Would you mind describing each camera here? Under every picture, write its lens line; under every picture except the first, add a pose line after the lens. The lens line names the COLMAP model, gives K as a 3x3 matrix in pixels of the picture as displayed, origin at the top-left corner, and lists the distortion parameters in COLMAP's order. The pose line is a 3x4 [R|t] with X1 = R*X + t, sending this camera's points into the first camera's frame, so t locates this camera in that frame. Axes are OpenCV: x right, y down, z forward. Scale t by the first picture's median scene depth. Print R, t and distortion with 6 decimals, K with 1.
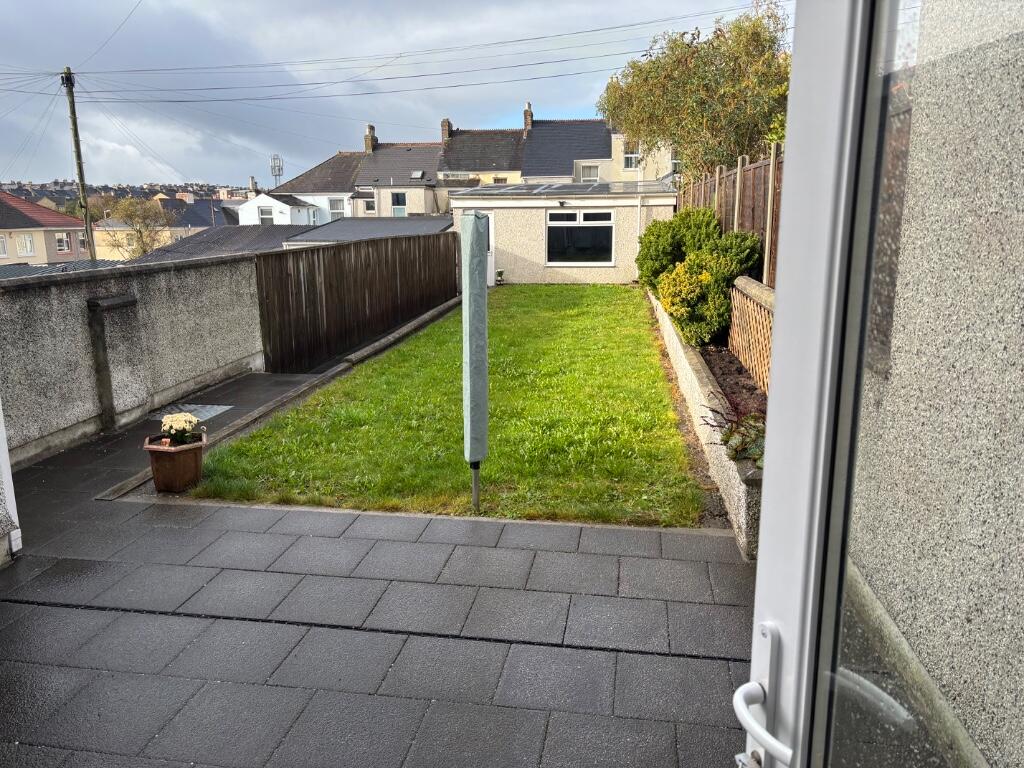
lens RADIAL K [[782.4, 0, 510.0], [0, 782.4, 385.0], [0, 0, 1]] dist [0.038829, -0.035792]
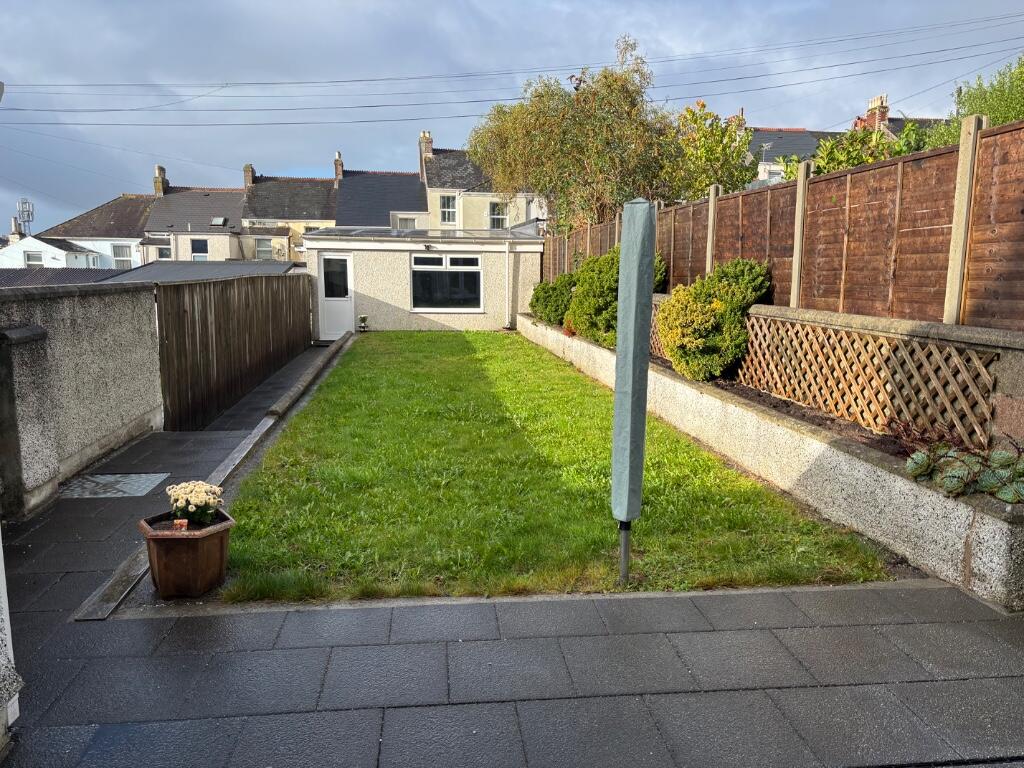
lens RADIAL K [[782.4, 0, 509.9], [0, 782.4, 383.3], [0, 0, 1]] dist [0.038829, -0.035792]
pose [[0.961939, -0.024415, 0.272172, -0.230116], [0.044696, 0.996645, -0.068566, 0.006456], [-0.269585, 0.078121, 0.959803, 0.169113]]
